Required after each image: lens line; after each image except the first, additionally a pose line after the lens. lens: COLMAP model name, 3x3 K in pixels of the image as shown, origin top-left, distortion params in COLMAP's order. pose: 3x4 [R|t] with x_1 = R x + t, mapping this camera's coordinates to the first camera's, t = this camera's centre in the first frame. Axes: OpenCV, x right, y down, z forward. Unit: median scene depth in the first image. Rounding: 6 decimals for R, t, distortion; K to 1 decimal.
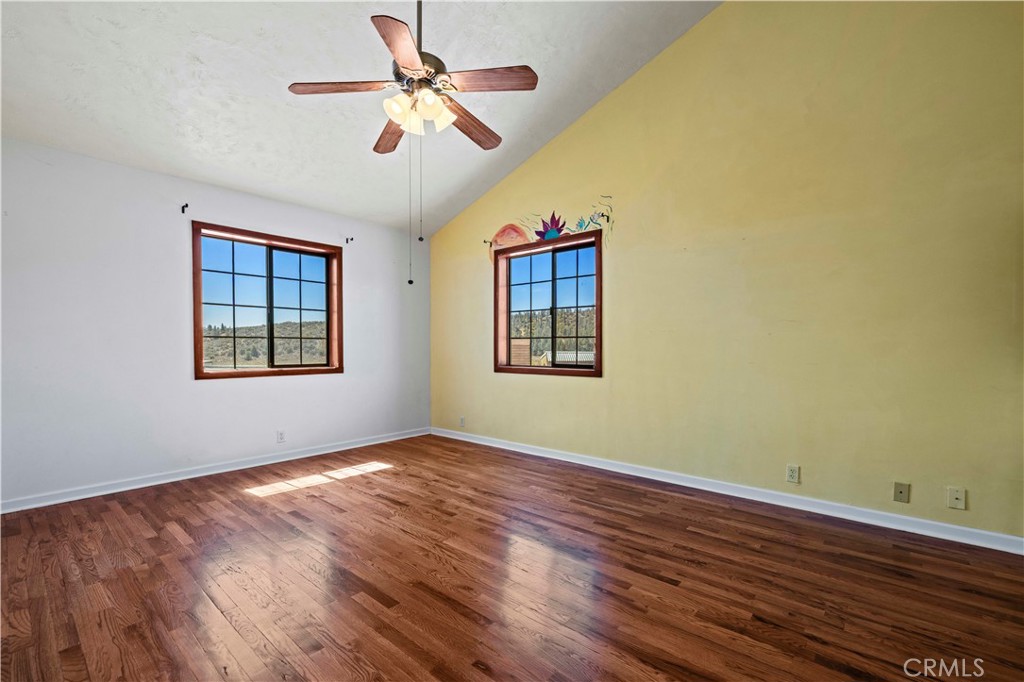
lens RADIAL K [[447.9, 0, 510.8], [0, 447.9, 351.1], [0, 0, 1]] dist [0.000966, 0.000001]
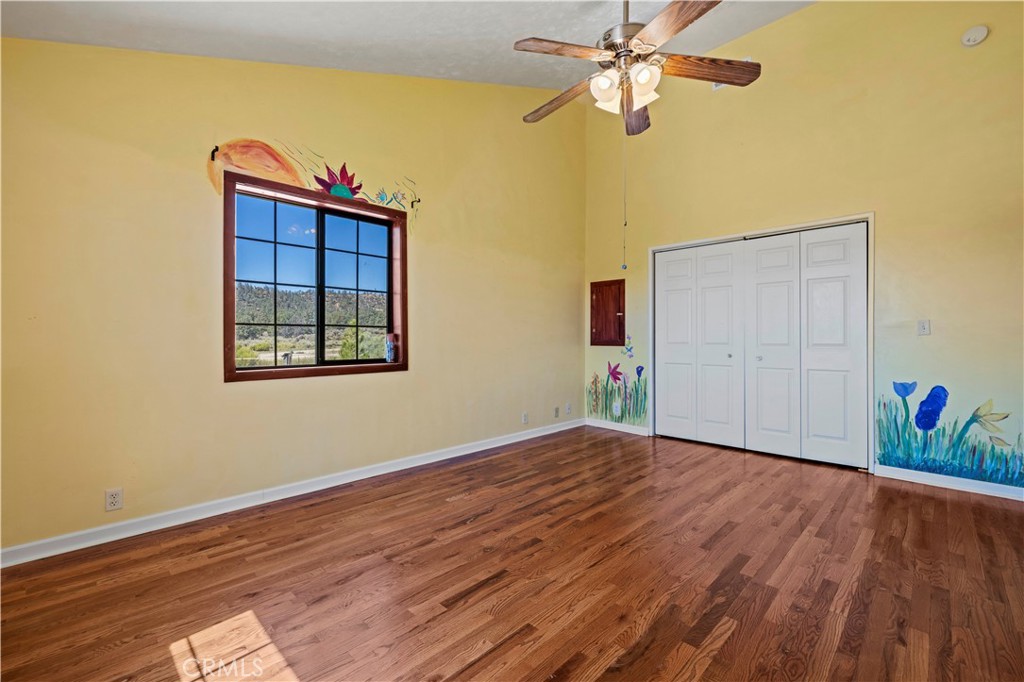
lens RADIAL K [[431.7, 0, 506.2], [0, 431.7, 338.9], [0, 0, 1]] dist [0.000230, -0.000051]
pose [[0.066969, -0.004396, 0.997745, -0.741073], [0.009085, 0.999952, 0.003796, -0.010348], [-0.997714, 0.008811, 0.067006, 0.793501]]
